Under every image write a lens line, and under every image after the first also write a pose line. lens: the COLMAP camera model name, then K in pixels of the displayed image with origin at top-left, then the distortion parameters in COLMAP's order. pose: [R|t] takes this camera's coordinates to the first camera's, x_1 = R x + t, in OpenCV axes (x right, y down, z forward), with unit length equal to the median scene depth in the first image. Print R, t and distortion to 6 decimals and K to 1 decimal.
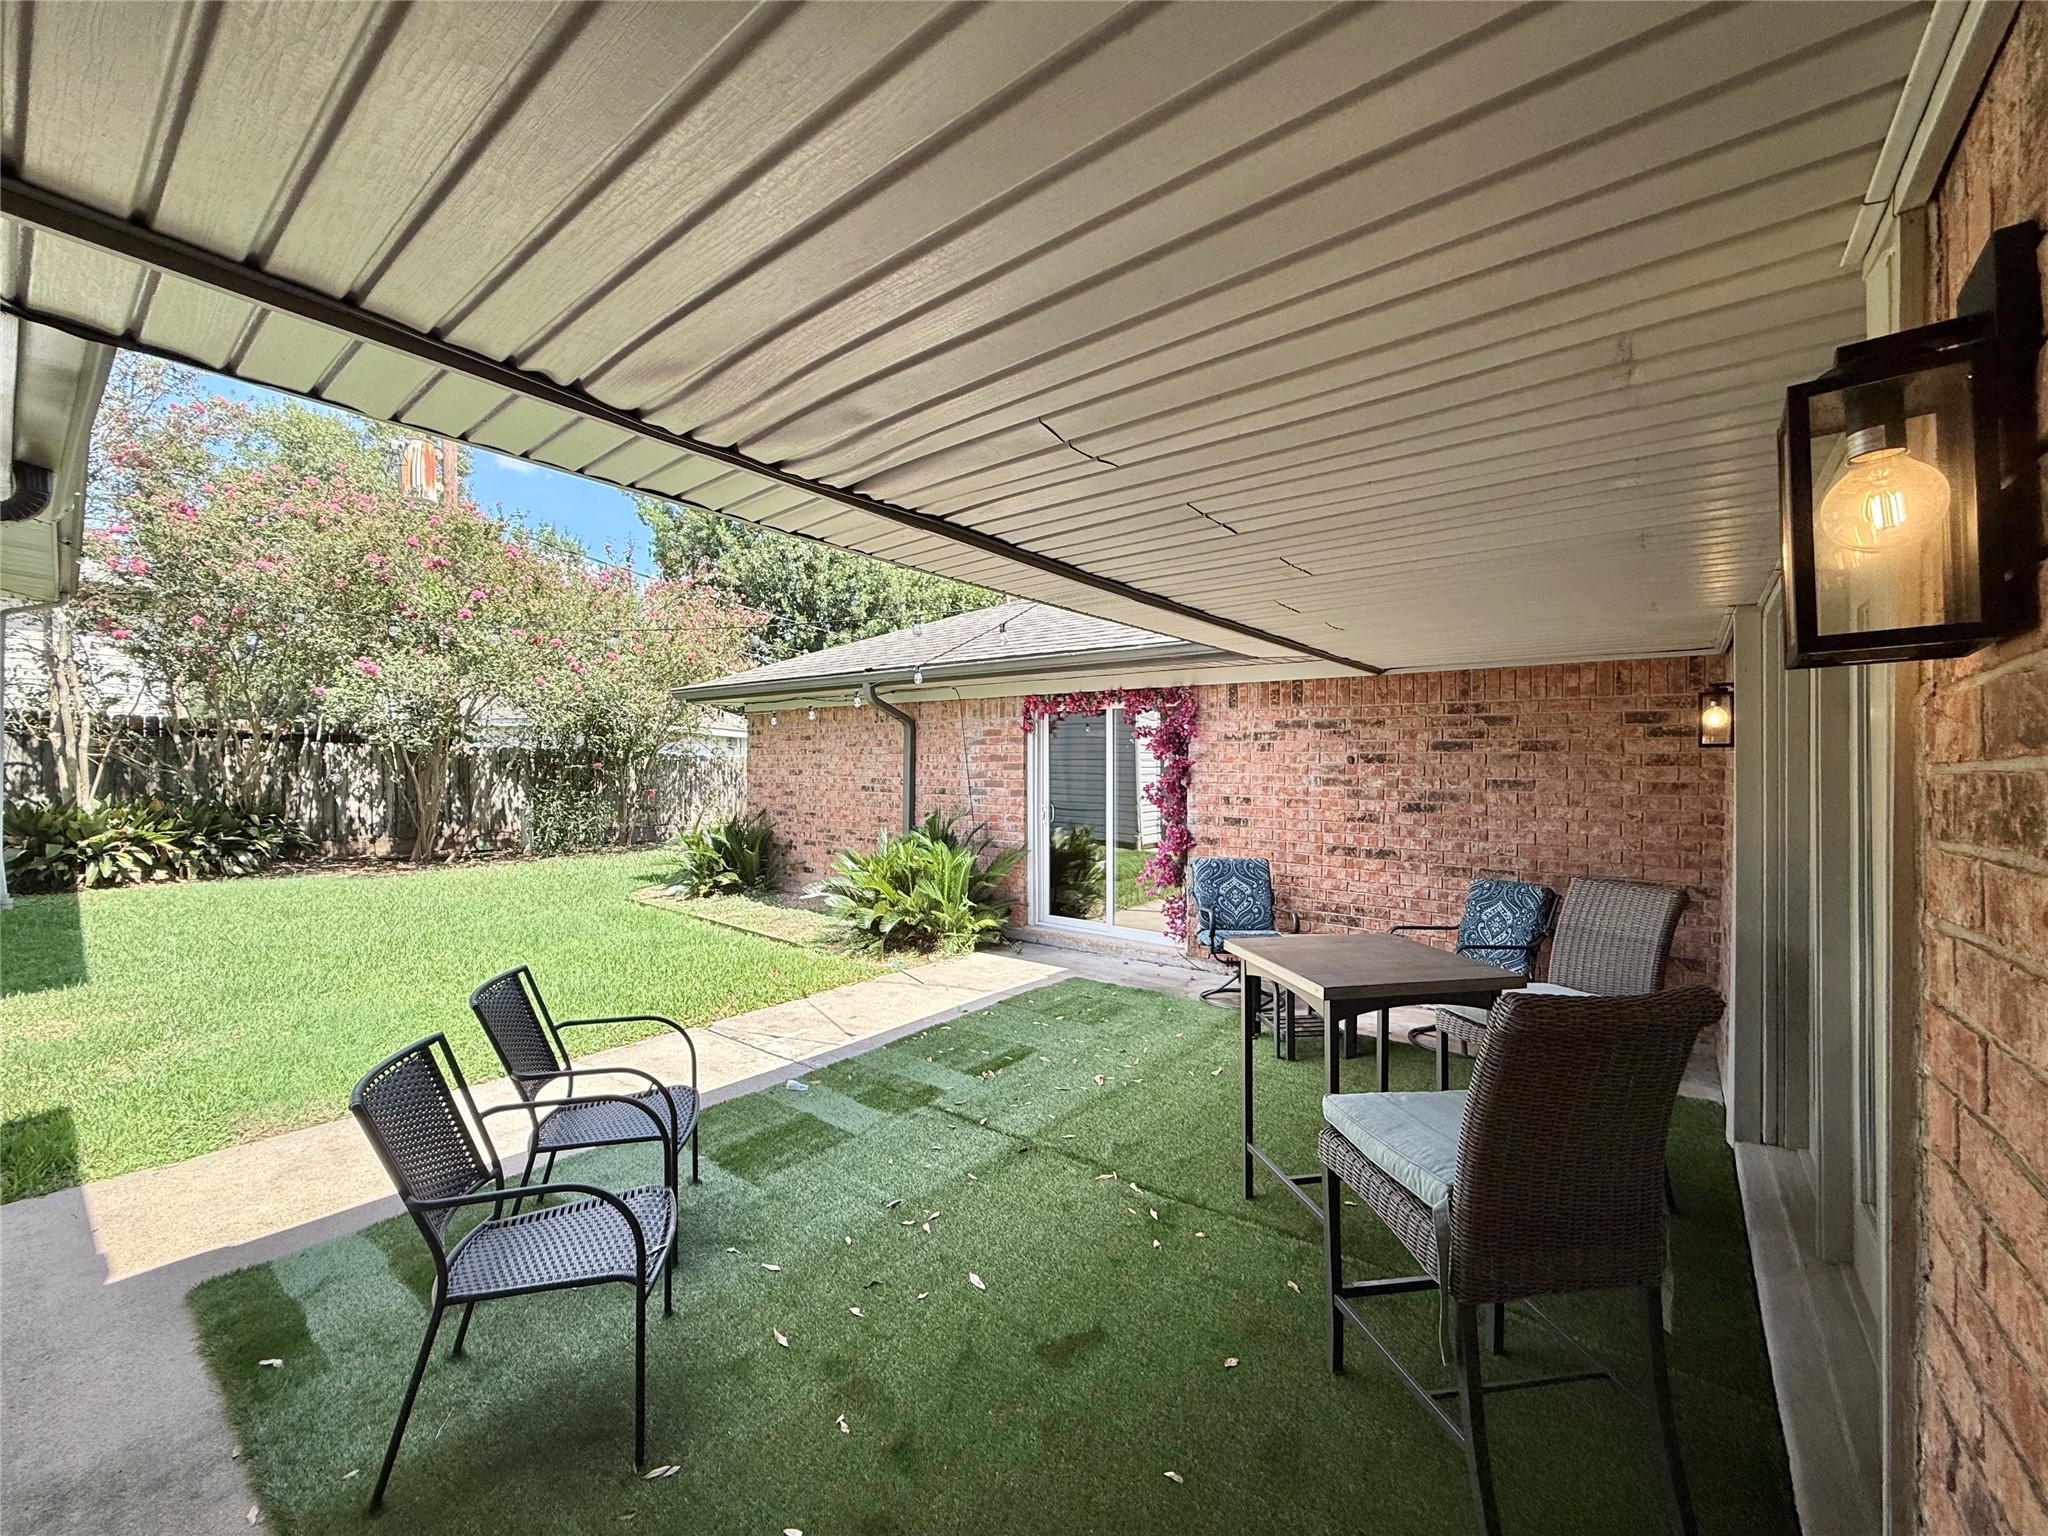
lens RADIAL K [[814.6, 0, 1020.2], [0, 814.6, 768.2], [0, 0, 1]] dist [0.000265, 0.000205]
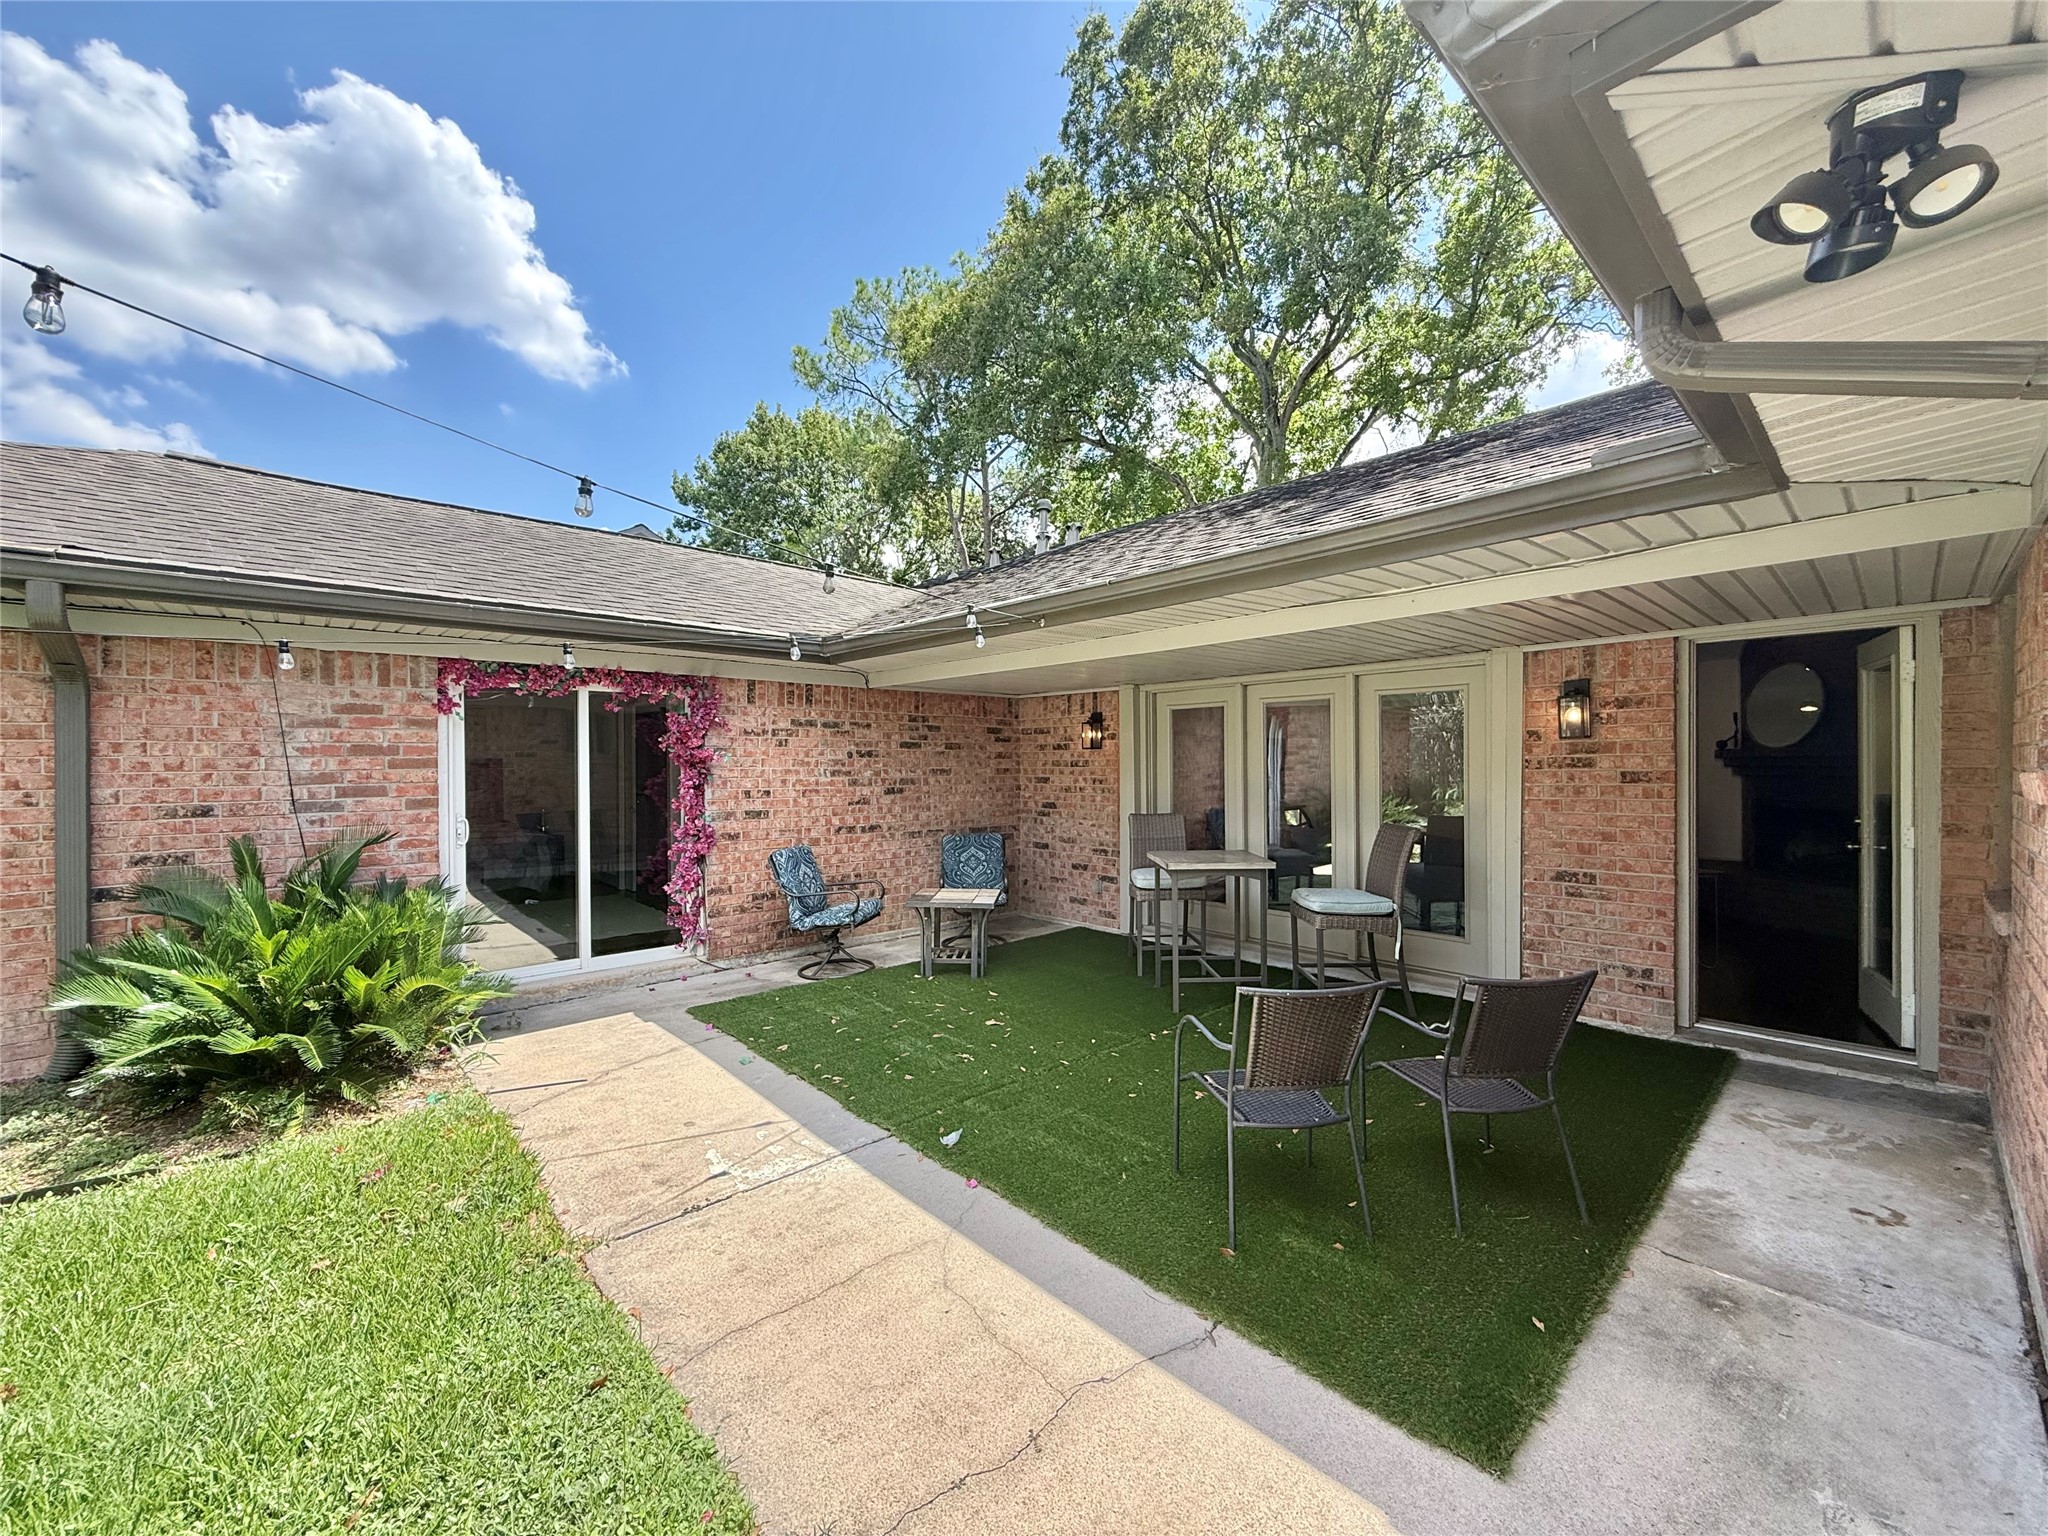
lens RADIAL K [[814.6, 0, 1020.2], [0, 814.6, 768.2], [0, 0, 1]] dist [0.000265, 0.000205]
pose [[0.160963, -0.013351, 0.986870, -0.750467], [0.008396, 0.999891, 0.012158, -0.002766], [-0.986925, 0.006329, 0.161058, 0.543220]]
